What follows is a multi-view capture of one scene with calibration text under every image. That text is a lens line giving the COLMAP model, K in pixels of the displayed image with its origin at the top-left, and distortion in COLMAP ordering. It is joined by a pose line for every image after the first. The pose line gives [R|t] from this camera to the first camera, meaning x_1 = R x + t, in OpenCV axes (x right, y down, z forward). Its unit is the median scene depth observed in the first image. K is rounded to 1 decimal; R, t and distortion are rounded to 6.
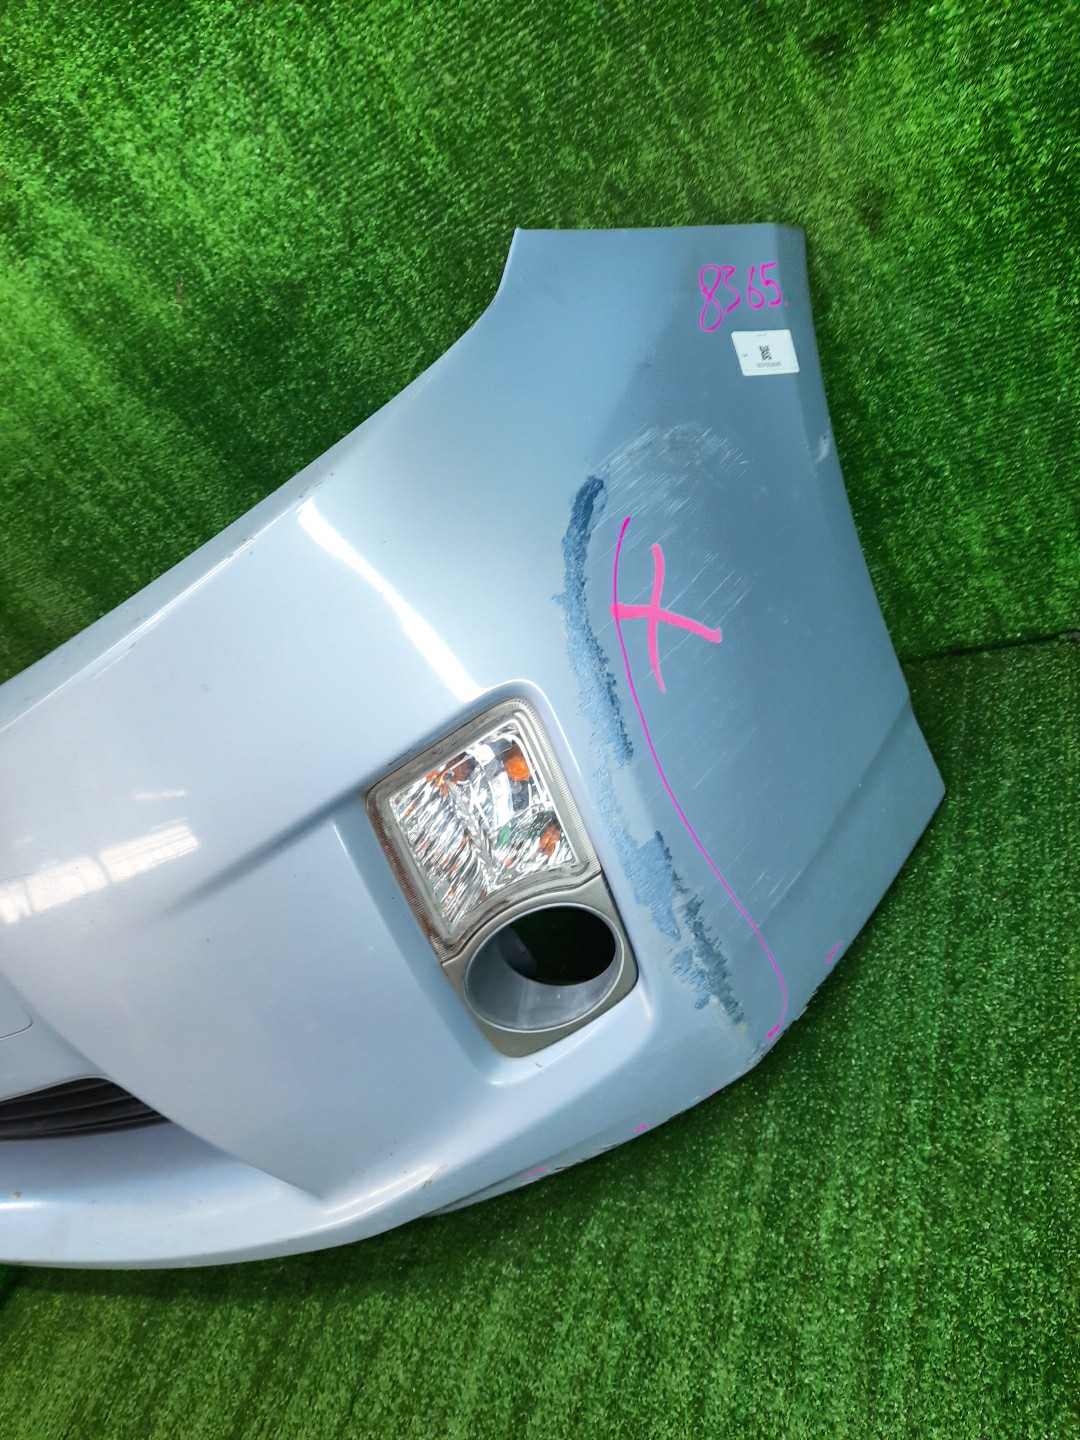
lens RADIAL K [[1045.7, 0, 537.5], [0, 1045.7, 718.2], [0, 0, 1]] dist [0.011950, -0.001901]
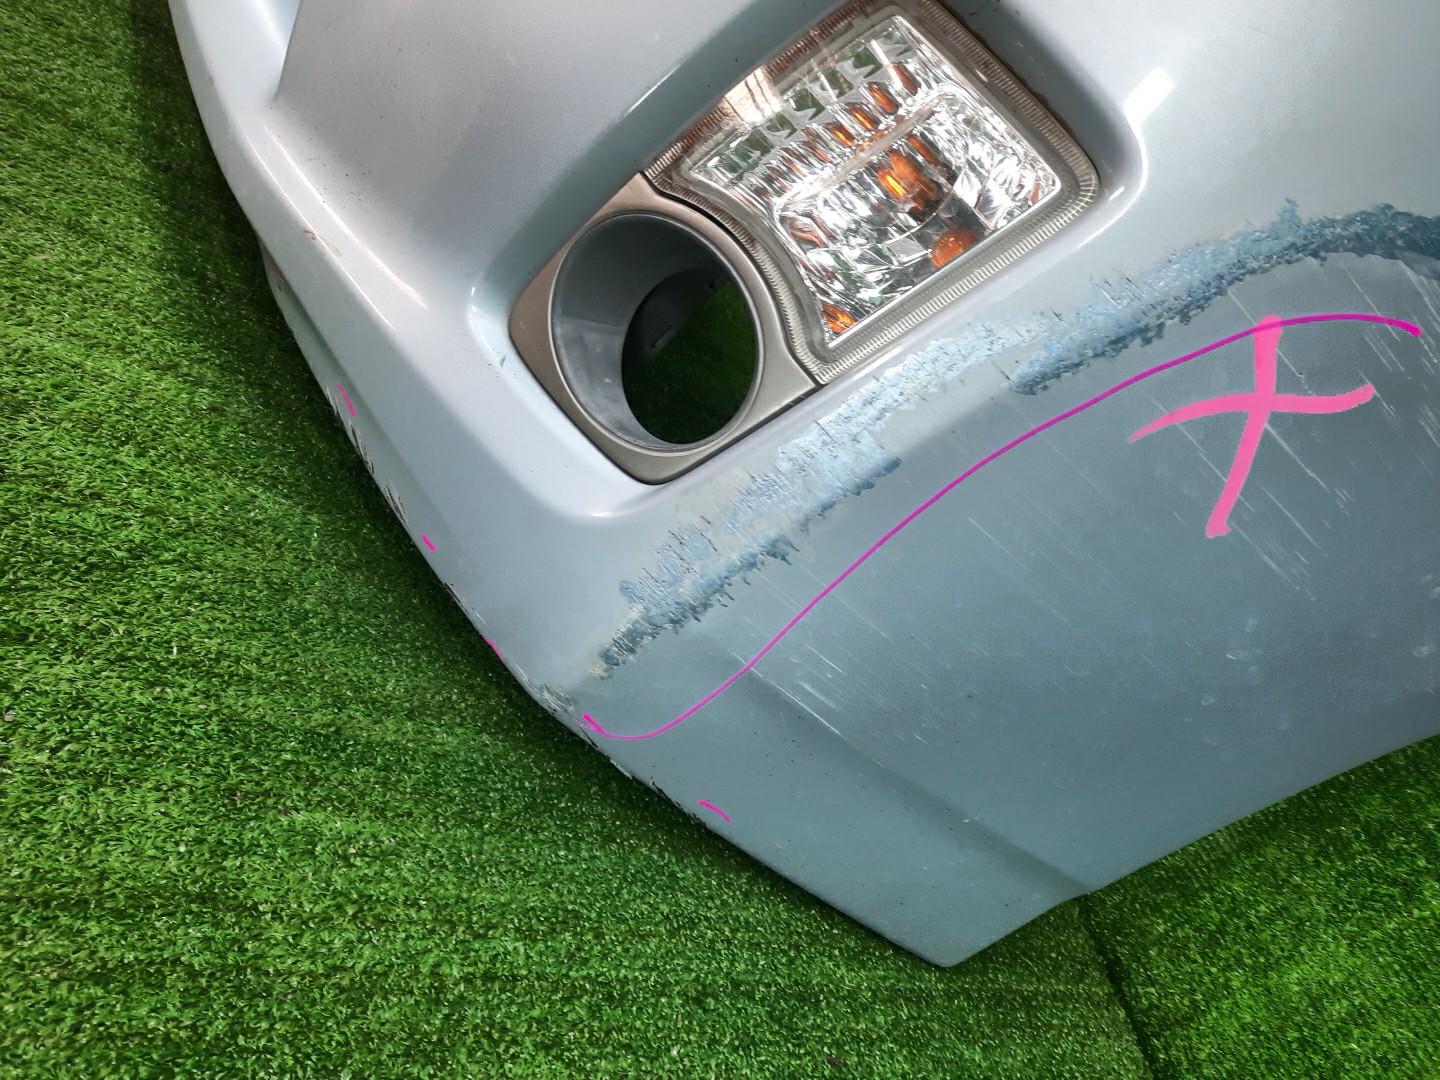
lens RADIAL K [[1045.7, 0, 716.4], [0, 1045.7, 539.6], [0, 0, 1]] dist [0.011950, -0.001901]
pose [[0.140836, 0.987126, -0.075816, 0.190256], [-0.987875, 0.145171, 0.055040, 0.187079], [0.065338, 0.067145, 0.995602, 0.377941]]
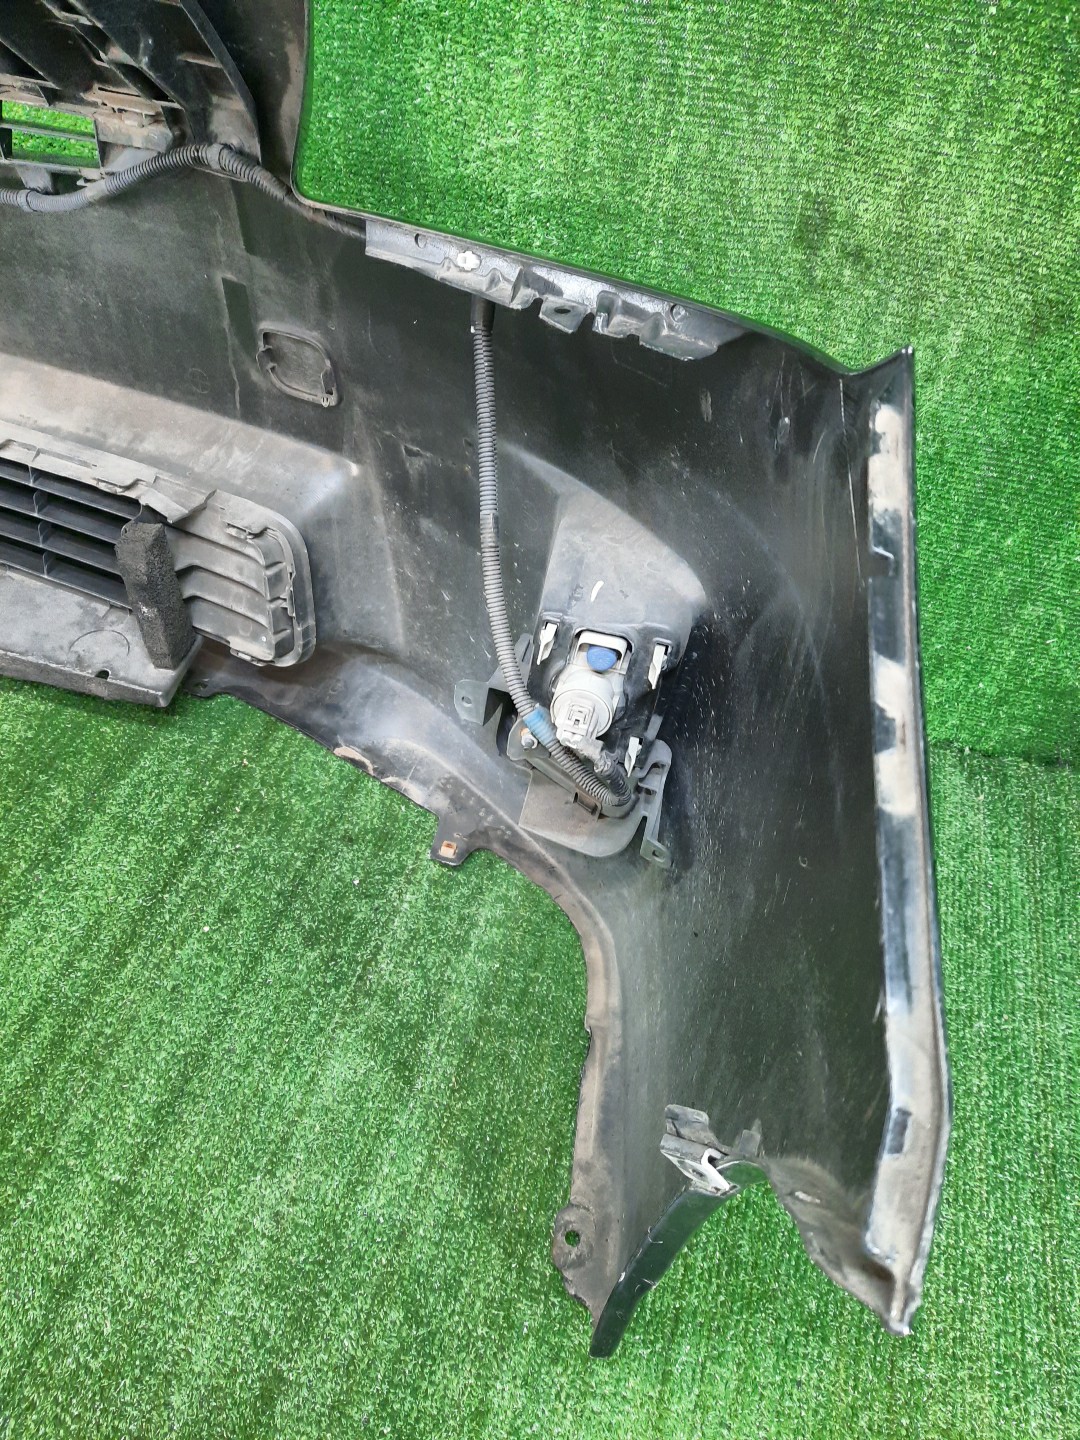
lens RADIAL K [[1045.7, 0, 539.2], [0, 1045.7, 717.8], [0, 0, 1]] dist [0.011950, -0.001901]
pose [[0.814704, 0.346978, 0.464611, -0.449073], [-0.420064, 0.905485, 0.060363, -0.011896], [-0.399753, -0.244344, 0.883455, 0.262128]]
